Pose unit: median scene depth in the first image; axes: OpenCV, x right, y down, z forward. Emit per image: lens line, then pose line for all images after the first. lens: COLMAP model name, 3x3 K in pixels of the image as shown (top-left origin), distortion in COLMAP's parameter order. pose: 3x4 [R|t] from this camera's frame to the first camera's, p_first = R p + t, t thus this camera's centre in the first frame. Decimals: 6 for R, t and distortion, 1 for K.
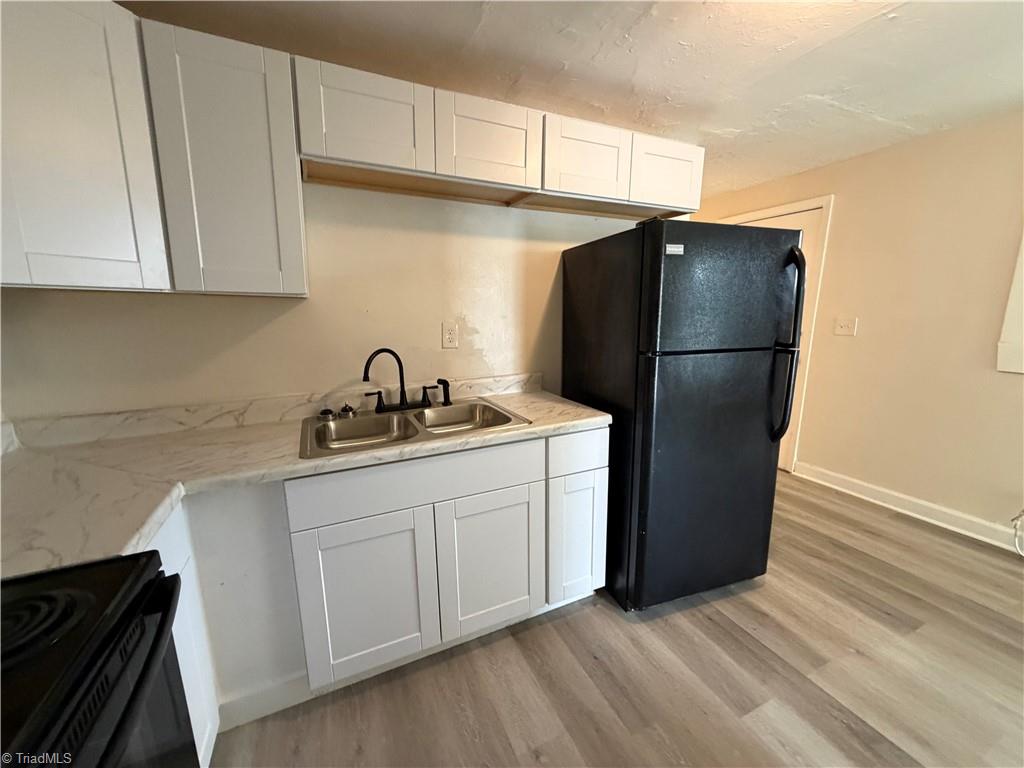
lens RADIAL K [[409.2, 0, 508.3], [0, 409.2, 383.3], [0, 0, 1]] dist [-0.001455, -0.000116]
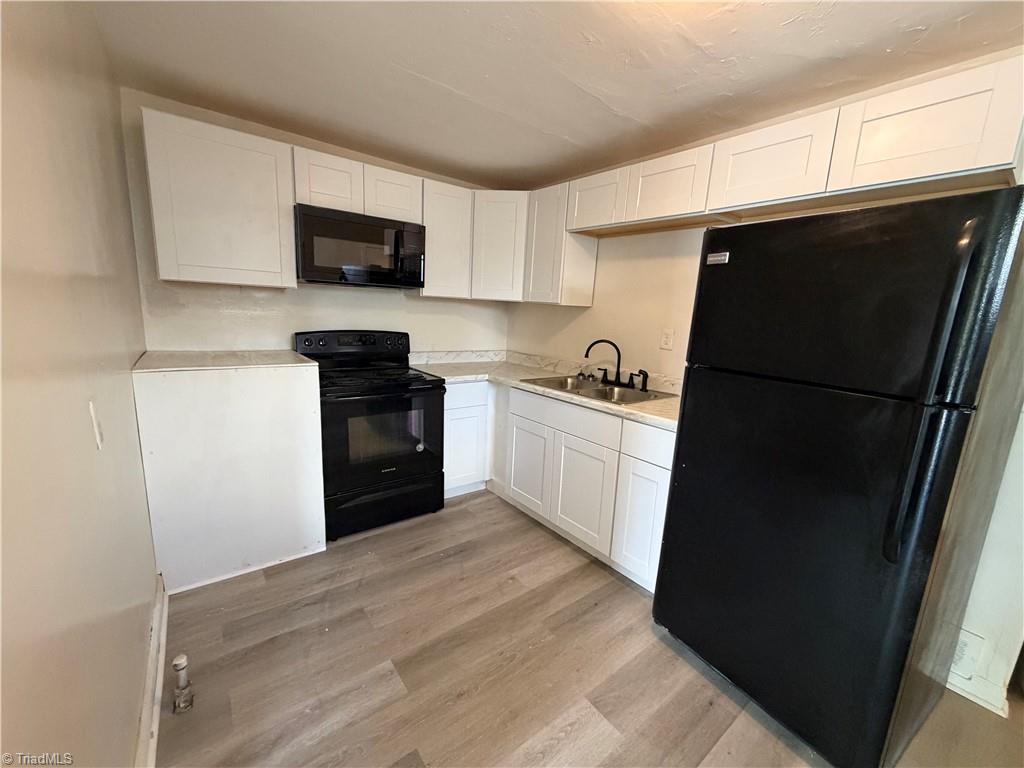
lens RADIAL K [[409.2, 0, 511.6], [0, 409.2, 386.1], [0, 0, 1]] dist [-0.001455, -0.000116]
pose [[0.226992, 0.196109, -0.953947, 1.129539], [-0.231028, 0.962400, 0.142874, -0.059264], [0.946097, 0.187958, 0.263764, 0.311909]]
